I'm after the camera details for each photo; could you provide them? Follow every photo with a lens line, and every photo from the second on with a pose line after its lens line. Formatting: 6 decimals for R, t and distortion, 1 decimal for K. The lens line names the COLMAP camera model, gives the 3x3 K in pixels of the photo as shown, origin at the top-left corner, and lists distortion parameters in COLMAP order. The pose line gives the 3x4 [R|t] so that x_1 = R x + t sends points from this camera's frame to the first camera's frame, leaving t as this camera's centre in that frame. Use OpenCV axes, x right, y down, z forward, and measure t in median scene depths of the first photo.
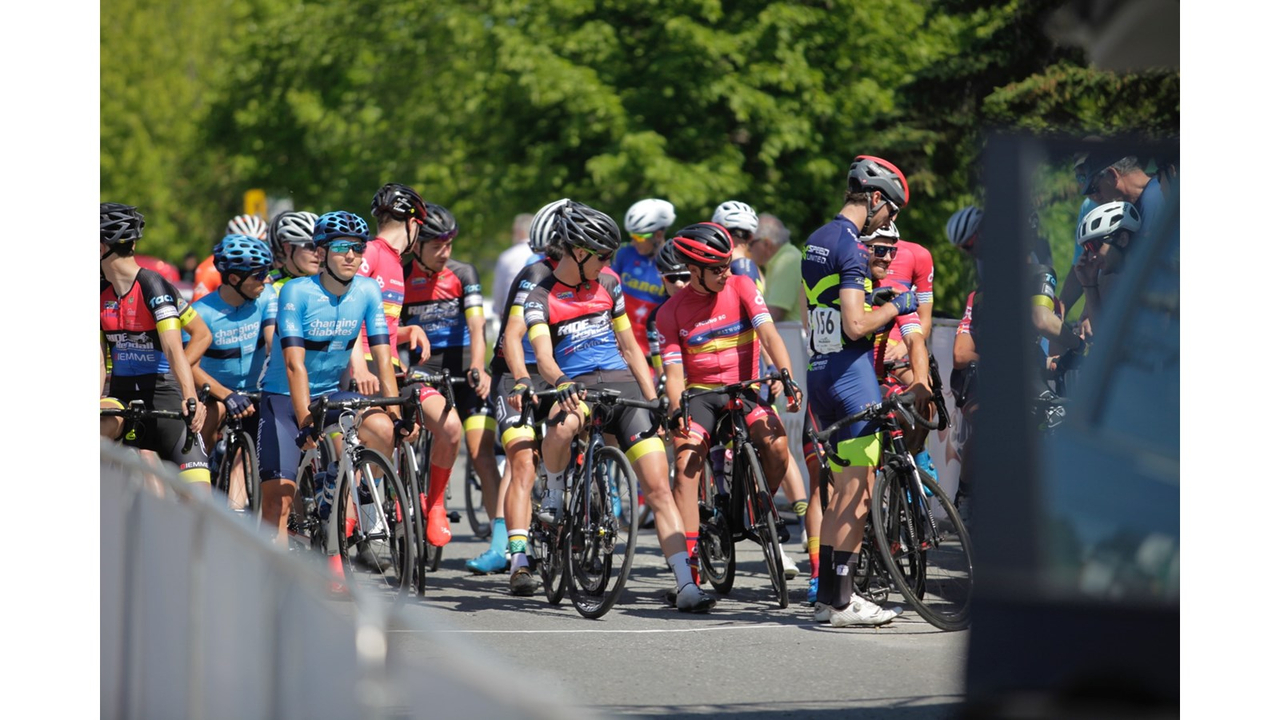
lens RADIAL K [[2702.5, 0, 579.9], [0, 2702.5, 360.1], [0, 0, 1]] dist [0.195161, 0.086450]
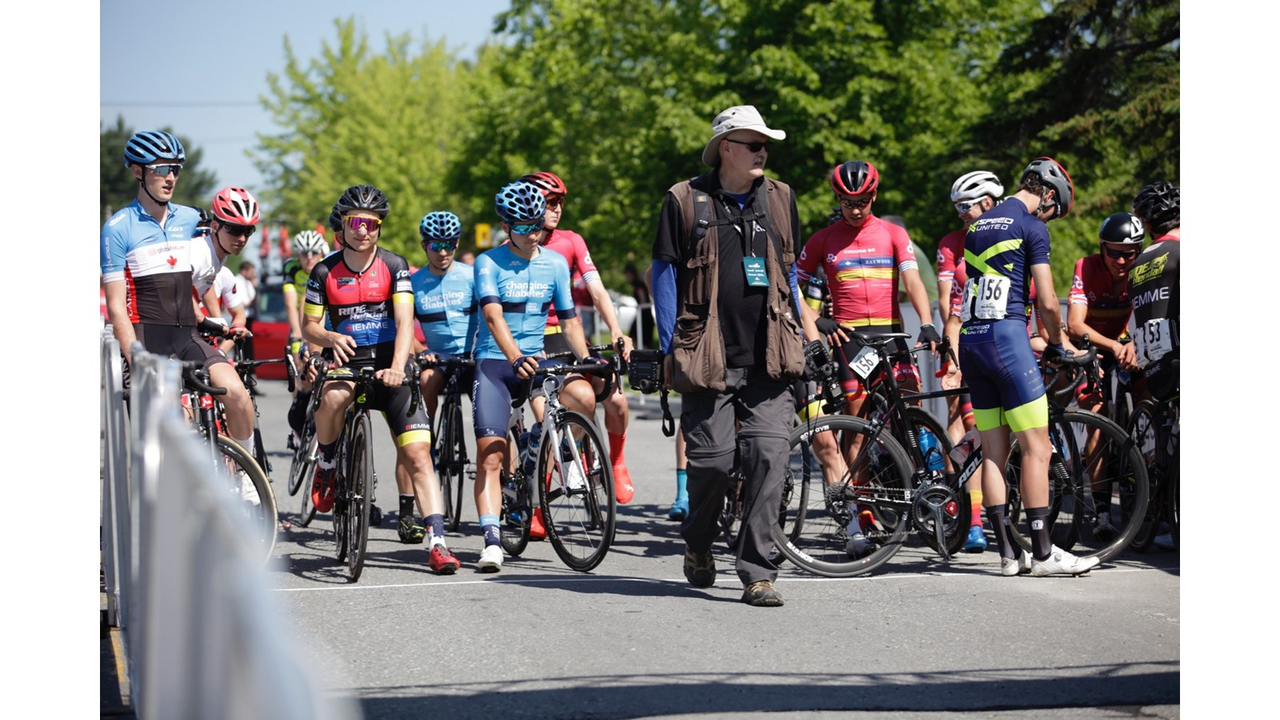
lens RADIAL K [[2702.5, 0, 579.9], [0, 2702.5, 360.1], [0, 0, 1]] dist [0.195161, 0.086450]
pose [[0.997175, 0.000313, -0.075116, 0.034263], [0.000629, 0.999921, 0.012520, -0.006055], [0.075114, -0.012532, 0.997096, -0.368819]]
